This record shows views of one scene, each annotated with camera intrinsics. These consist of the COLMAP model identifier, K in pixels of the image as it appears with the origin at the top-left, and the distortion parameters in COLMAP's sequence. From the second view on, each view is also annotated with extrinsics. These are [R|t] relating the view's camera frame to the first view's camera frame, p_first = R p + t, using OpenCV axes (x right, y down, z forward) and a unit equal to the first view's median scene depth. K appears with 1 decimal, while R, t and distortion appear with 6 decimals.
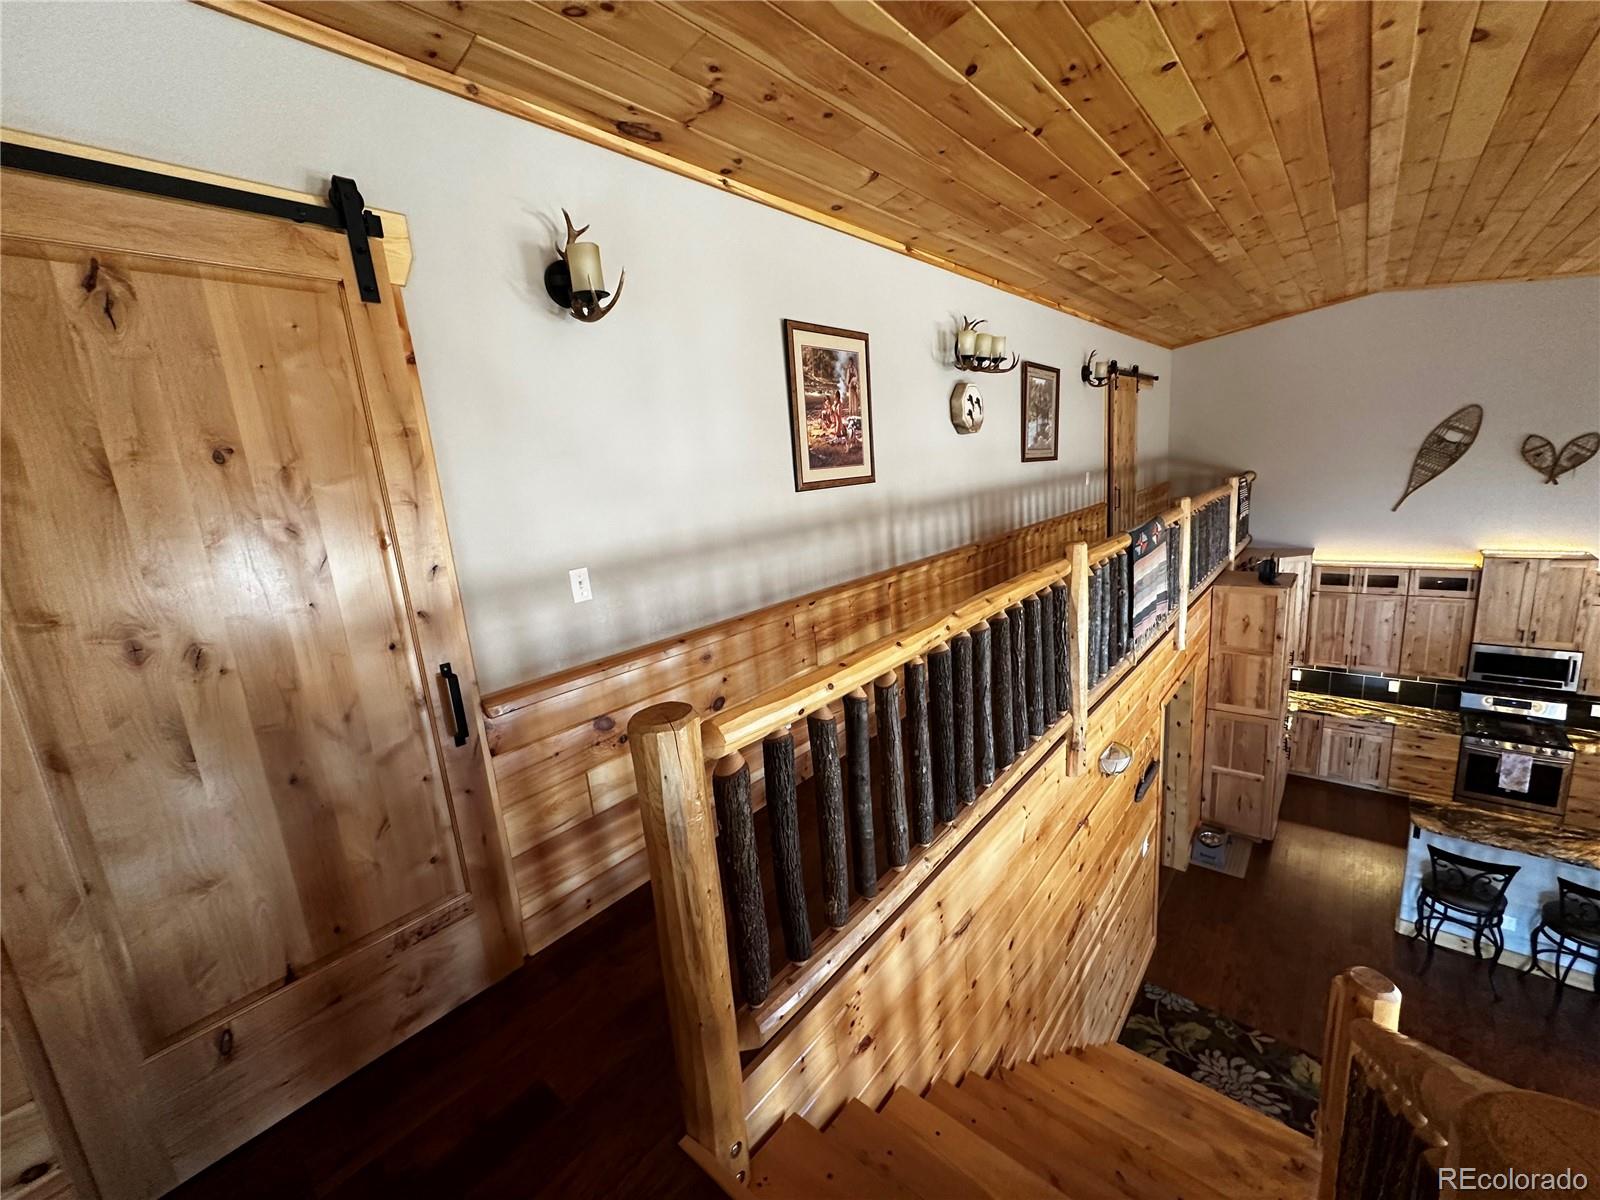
lens RADIAL K [[635.8, 0, 801.1], [0, 635.8, 598.9], [0, 0, 1]] dist [-0.003797, 0.000331]
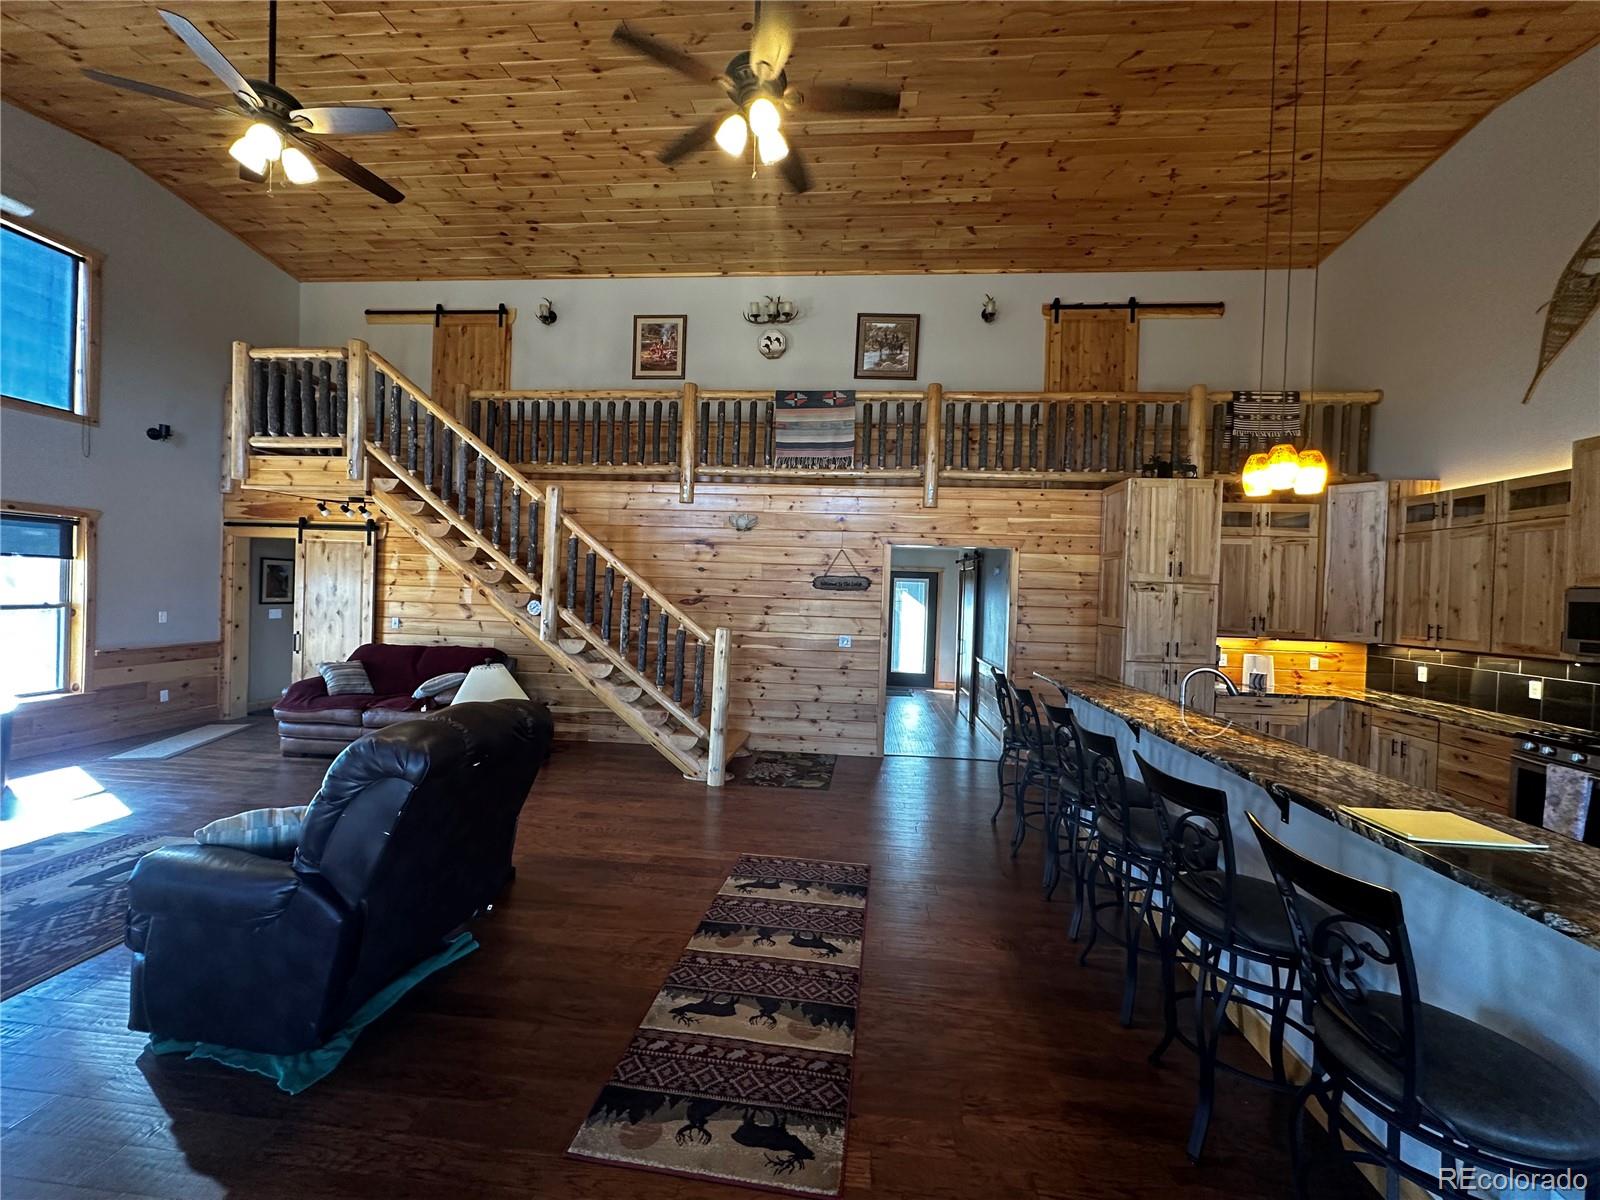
lens RADIAL K [[635.8, 0, 801.5], [0, 635.8, 598.8], [0, 0, 1]] dist [-0.003797, 0.000331]
pose [[0.577066, 0.111523, -0.809047, 1.208754], [-0.242286, 0.969413, -0.039186, 0.295570], [0.779931, 0.218634, 0.586436, 0.105412]]
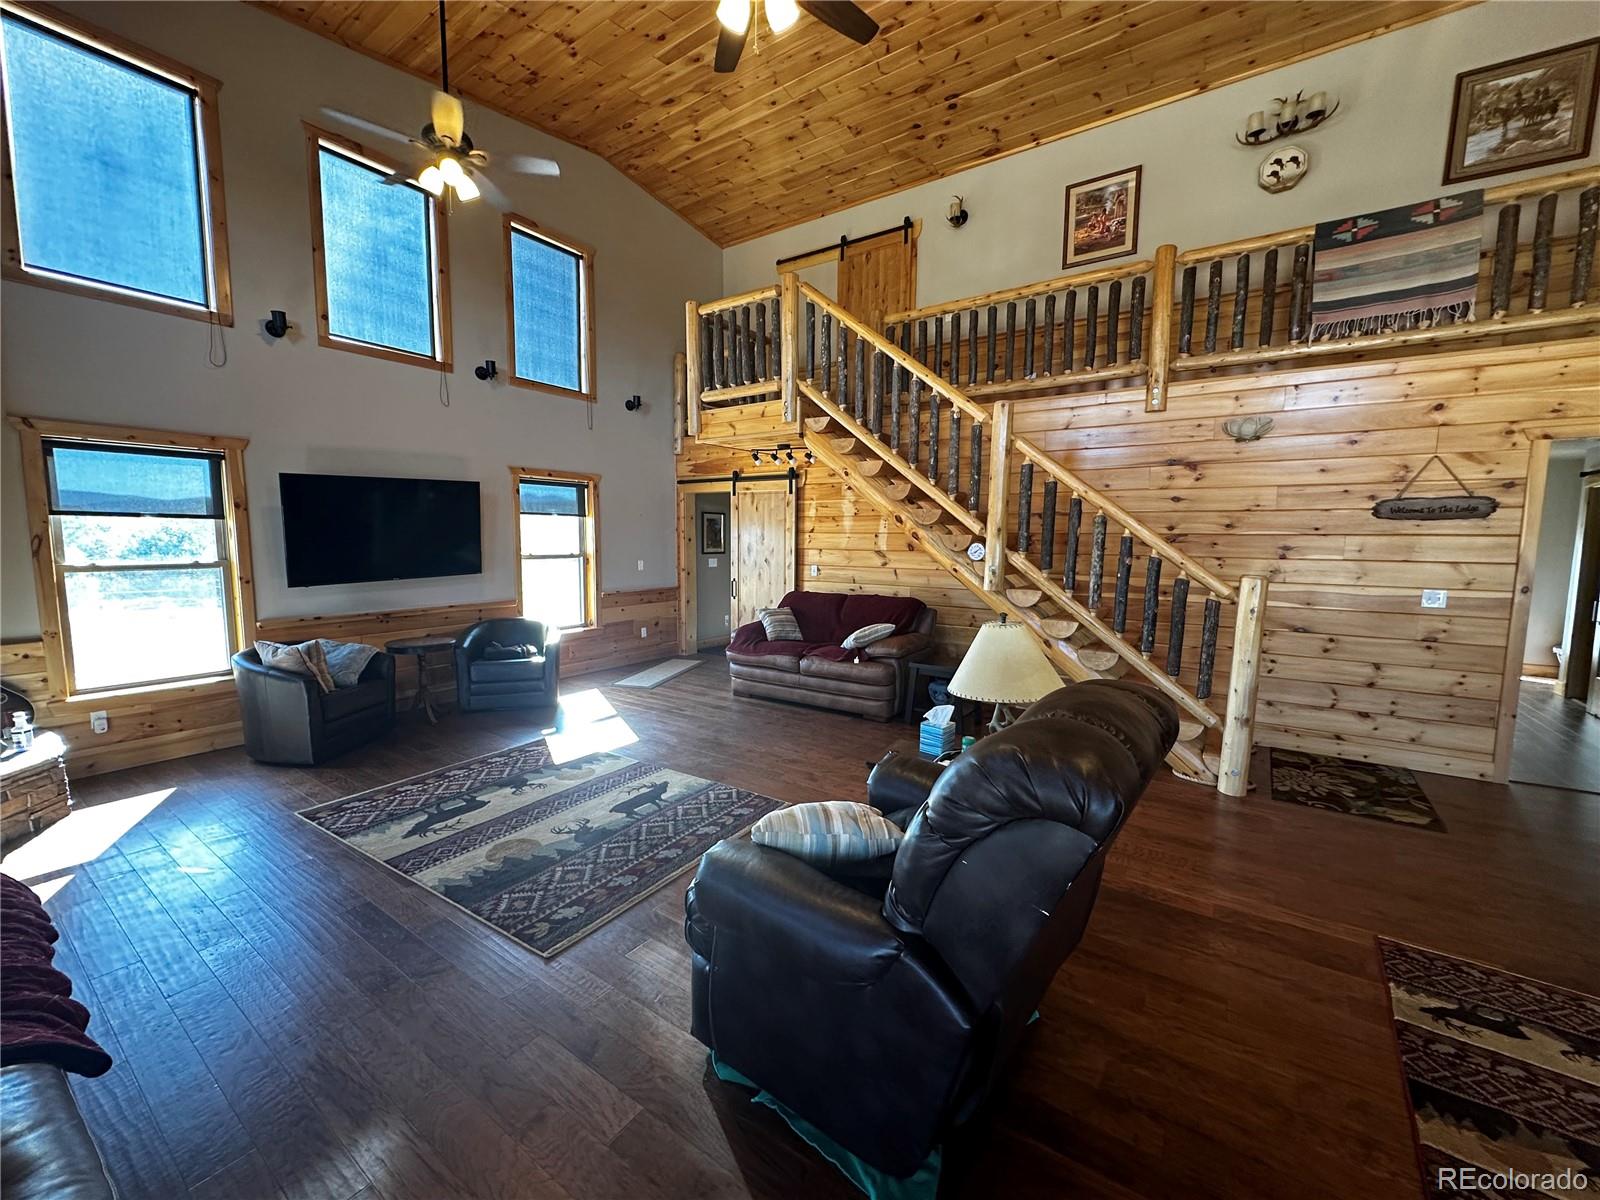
lens RADIAL K [[635.8, 0, 801.2], [0, 635.8, 599.3], [0, 0, 1]] dist [-0.003797, 0.000331]
pose [[0.109215, 0.182063, -0.977203, 1.000579], [-0.216130, 0.963913, 0.155432, 0.345194], [0.970237, 0.194227, 0.144623, 0.039240]]
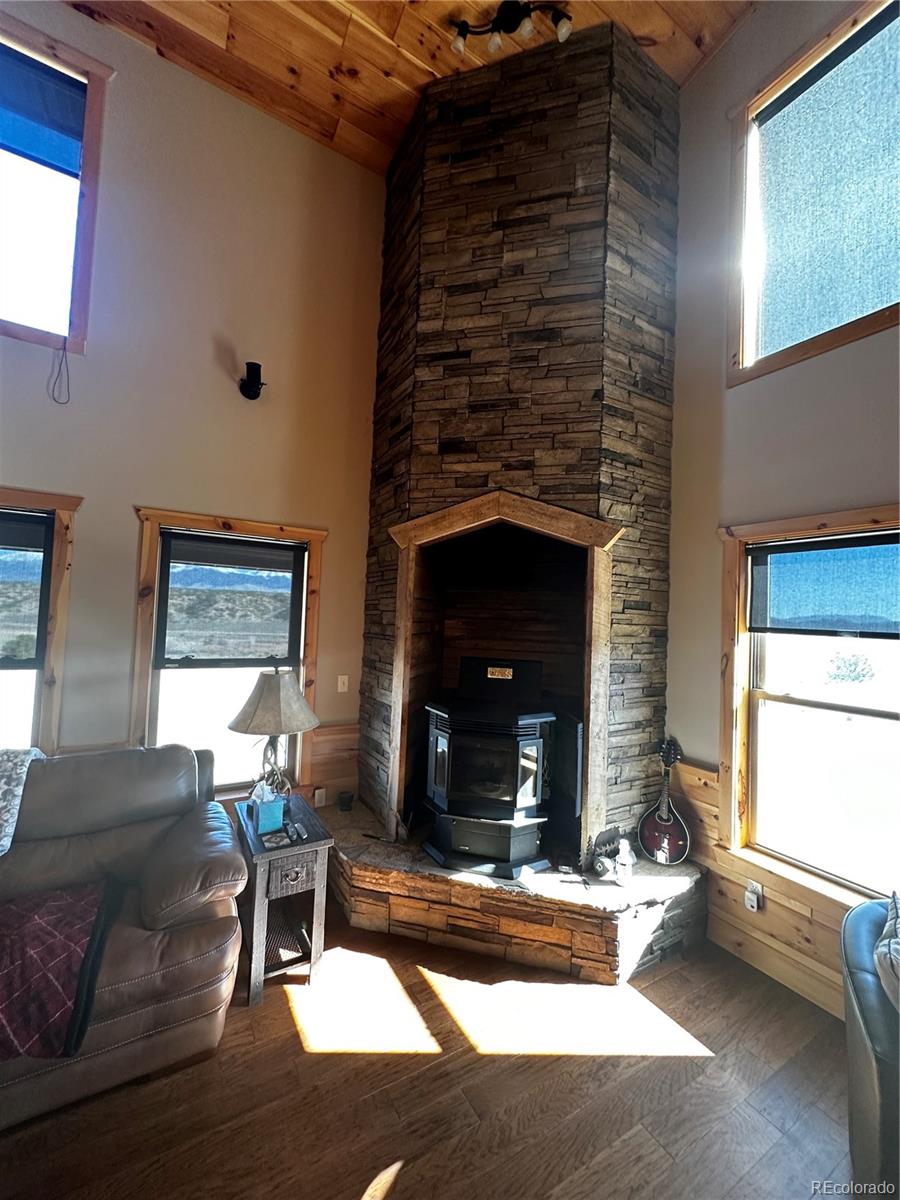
lens RADIAL K [[476.8, 0, 449.0], [0, 476.8, 601.4], [0, 0, 1]] dist [-0.003797, 0.000331]
pose [[-0.949824, 0.052777, 0.308300, 0.418682], [0.097801, 0.986352, 0.132458, 0.415768], [-0.297101, 0.155964, -0.942022, -0.142827]]
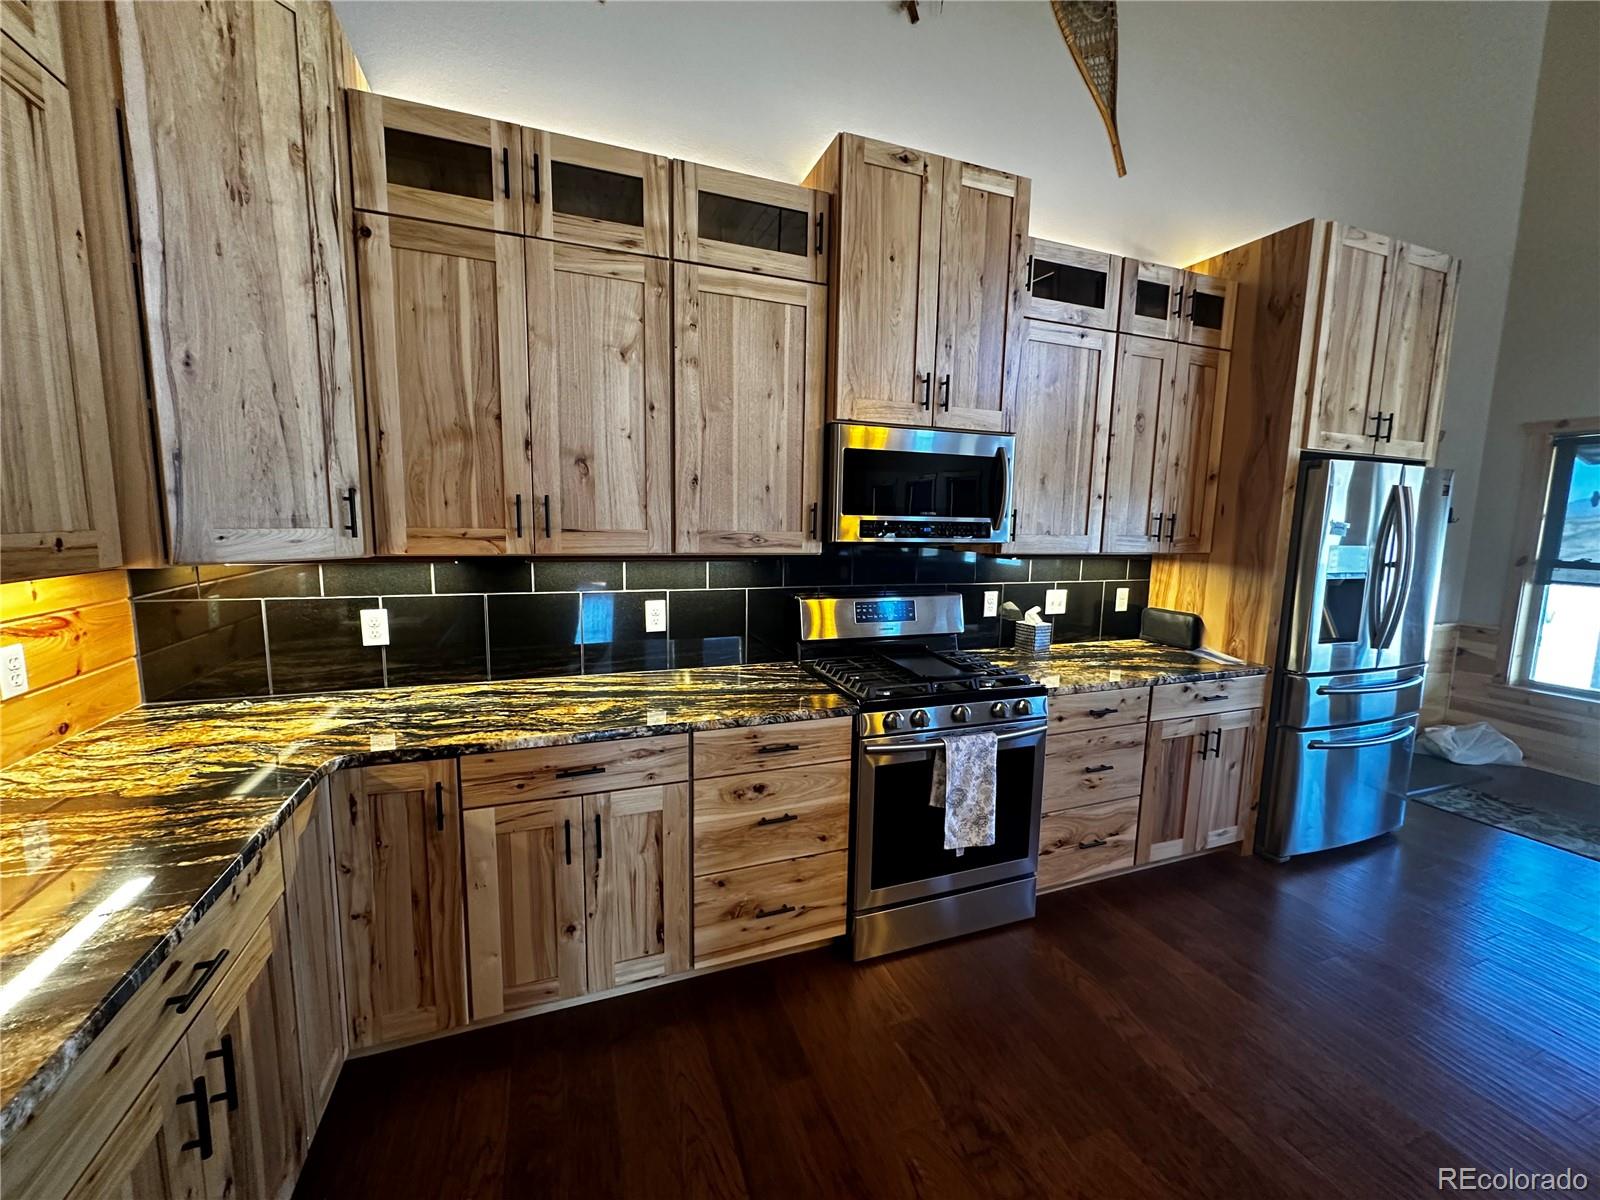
lens RADIAL K [[635.8, 0, 802.4], [0, 635.8, 600.8], [0, 0, 1]] dist [-0.003797, 0.000331]
pose [[0.470130, -0.020499, 0.882359, 0.820914], [0.122235, 0.991608, -0.042091, 0.184211], [-0.874092, 0.127643, 0.468691, 0.937396]]
